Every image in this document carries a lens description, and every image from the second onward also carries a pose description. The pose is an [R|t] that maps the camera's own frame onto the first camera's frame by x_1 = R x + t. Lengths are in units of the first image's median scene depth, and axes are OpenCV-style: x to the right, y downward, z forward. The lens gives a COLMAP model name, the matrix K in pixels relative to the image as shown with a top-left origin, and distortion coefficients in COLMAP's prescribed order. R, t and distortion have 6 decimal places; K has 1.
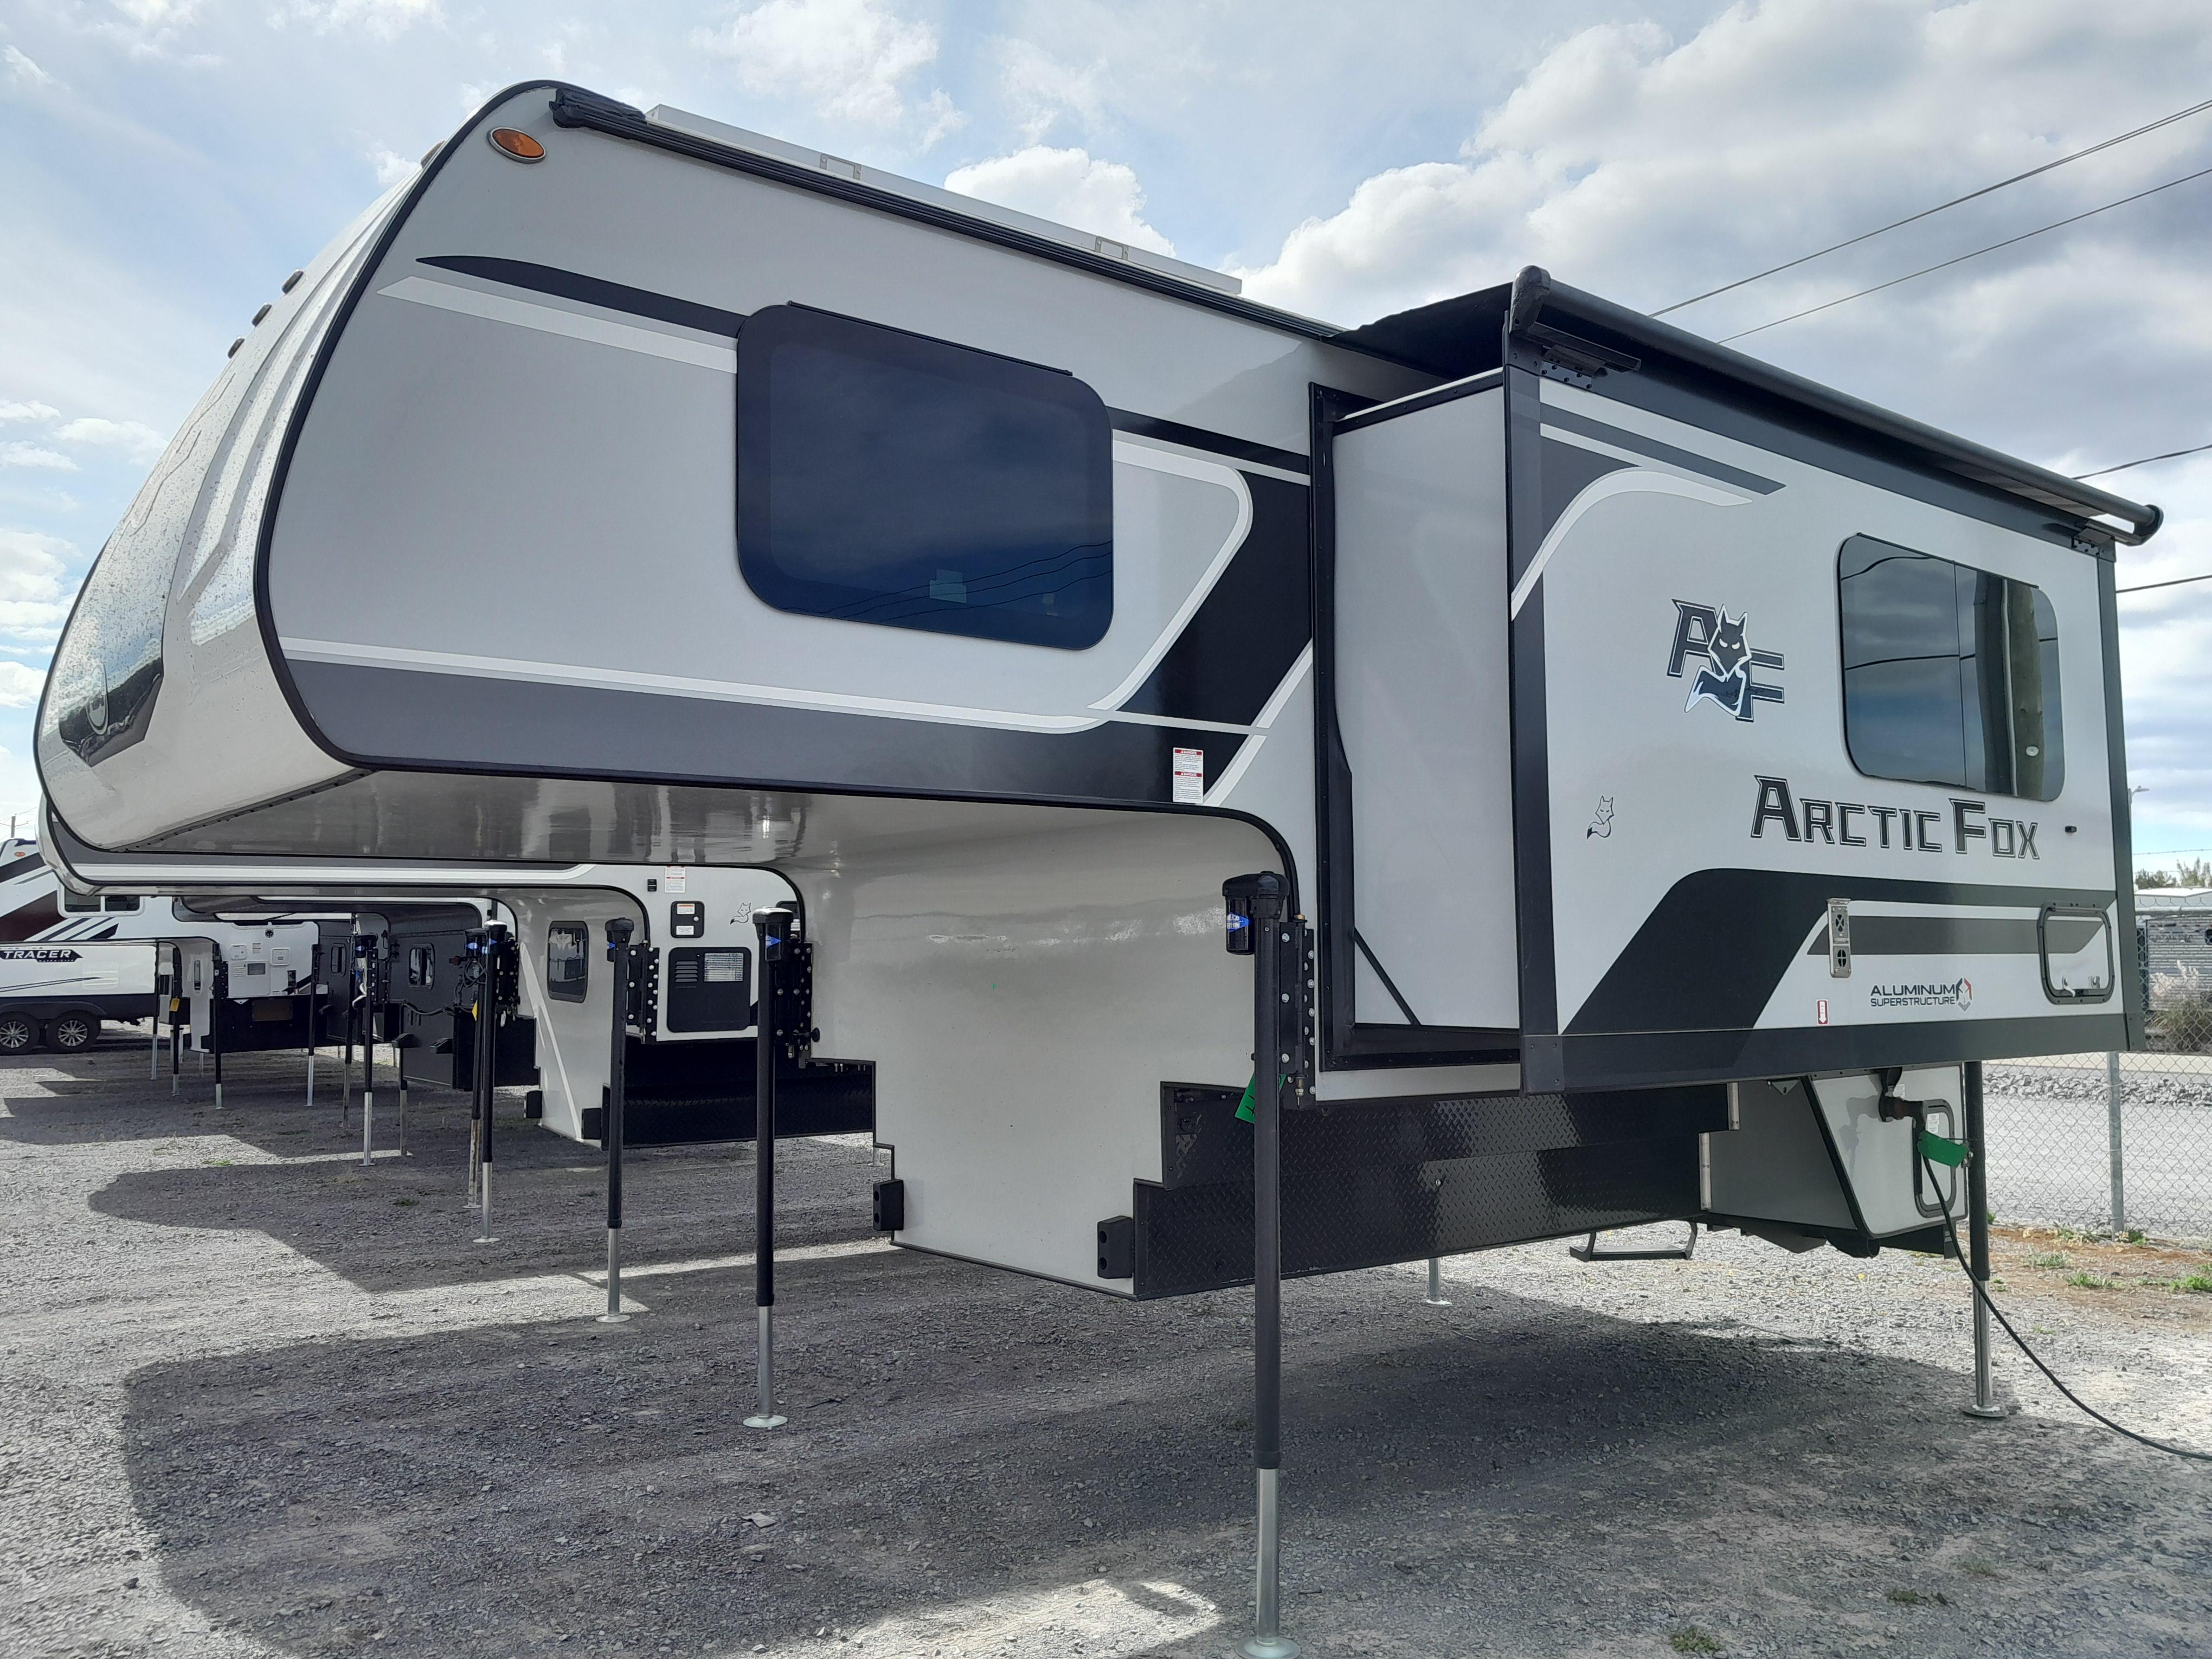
lens RADIAL K [[1727.0, 0, 1106.0], [0, 1727.0, 829.5], [0, 0, 1]] dist [0.030417, -0.014790]
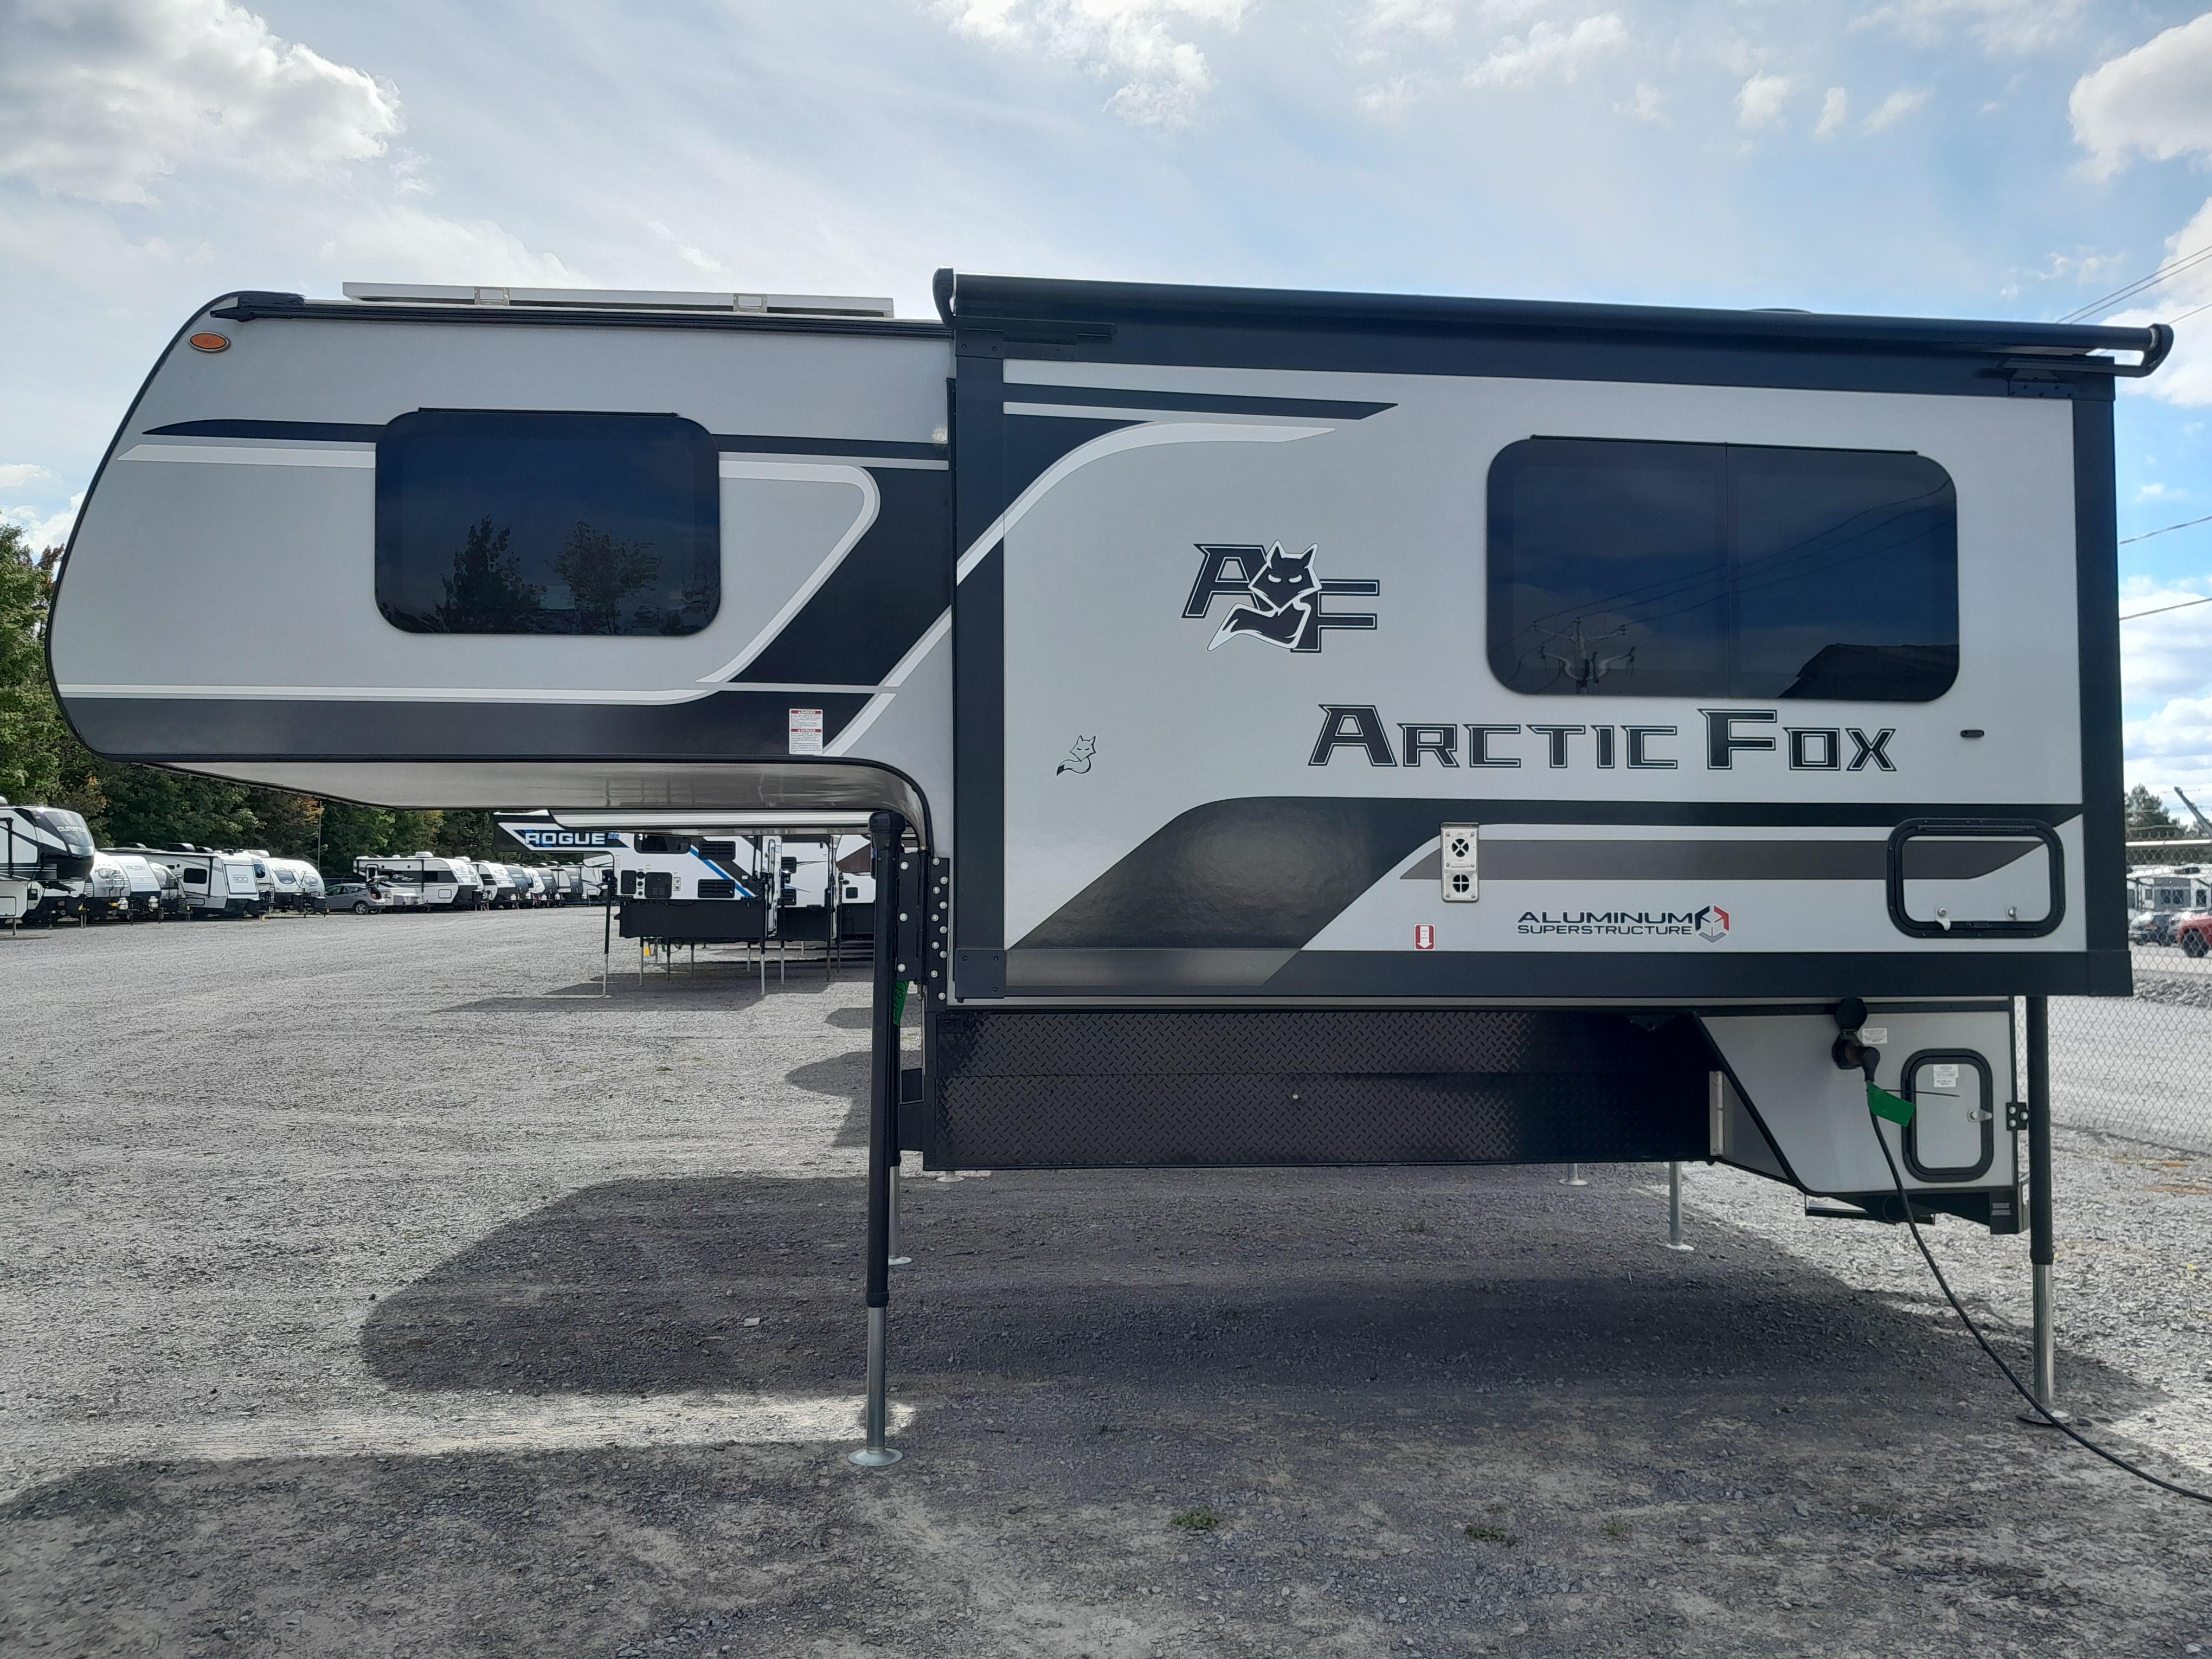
lens RADIAL K [[1747.1, 0, 1114.7], [0, 1747.1, 786.7], [0, 0, 1]] dist [0.026406, -0.005717]
pose [[0.855002, -0.024872, -0.518028, 0.794145], [0.036259, 0.999272, 0.011868, 0.000594], [0.517356, -0.028930, 0.855281, 0.056747]]
